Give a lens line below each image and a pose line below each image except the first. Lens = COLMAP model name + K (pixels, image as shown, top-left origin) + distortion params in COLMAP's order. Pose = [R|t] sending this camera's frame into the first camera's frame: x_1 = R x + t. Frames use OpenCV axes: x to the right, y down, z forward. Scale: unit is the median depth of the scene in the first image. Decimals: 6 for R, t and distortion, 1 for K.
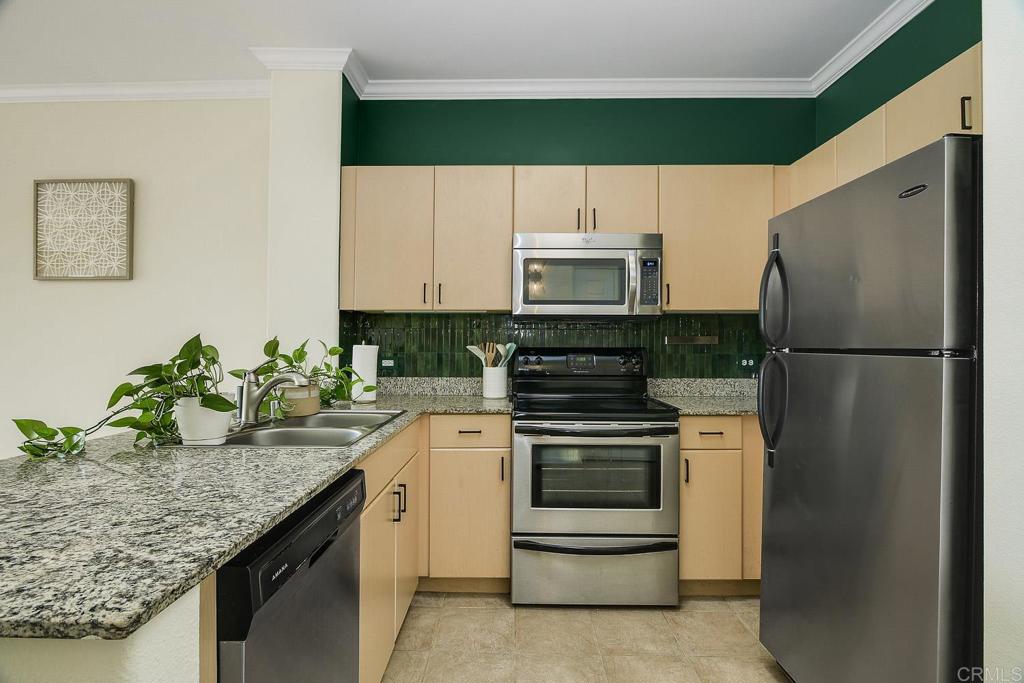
lens RADIAL K [[510.2, 0, 503.2], [0, 510.2, 344.0], [0, 0, 1]] dist [-0.016547, -0.001924]
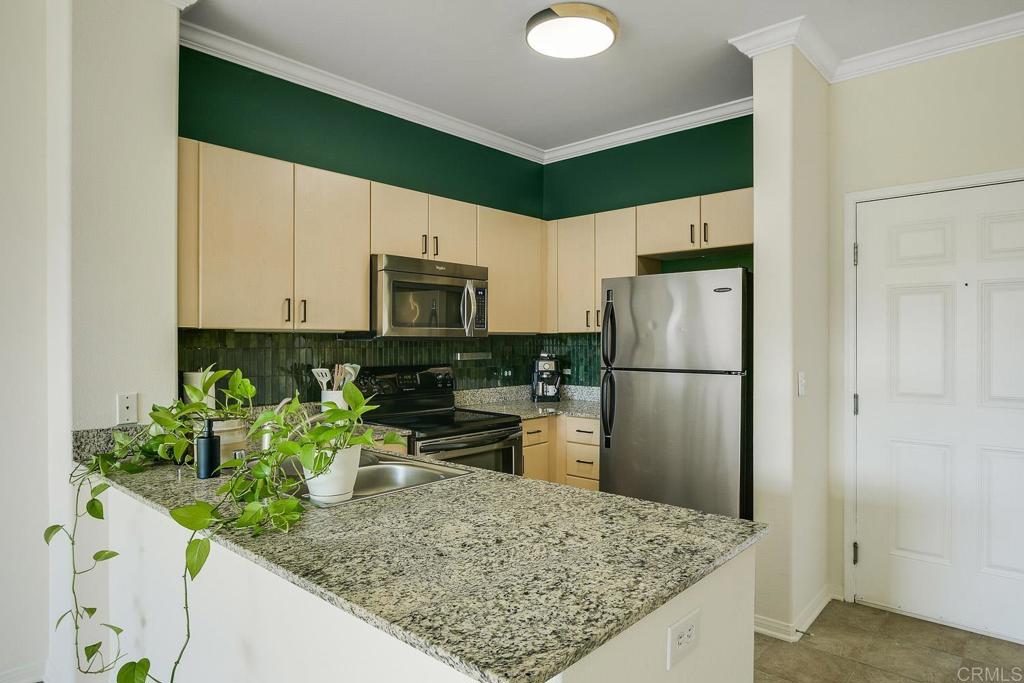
lens RADIAL K [[619.7, 0, 530.7], [0, 619.7, 344.3], [0, 0, 1]] dist [0.010340, 0.000407]
pose [[0.639827, -0.005339, 0.768500, -0.692914], [-0.003406, 0.999946, 0.009782, -0.052391], [-0.768511, -0.008877, 0.639775, 0.011639]]
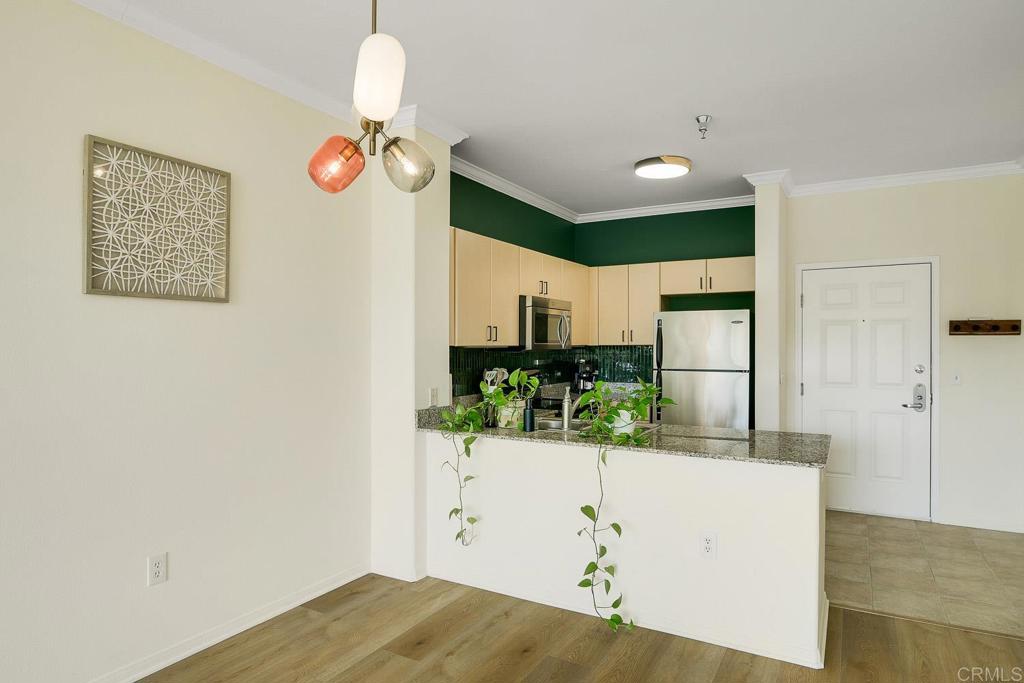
lens RADIAL K [[586.2, 0, 528.3], [0, 586.2, 345.9], [0, 0, 1]] dist [-0.007447, -0.001641]
pose [[0.470191, -0.003266, 0.882558, -1.452591], [-0.004312, 0.999973, 0.005998, -0.075898], [-0.882554, -0.006626, 0.470164, 0.184981]]
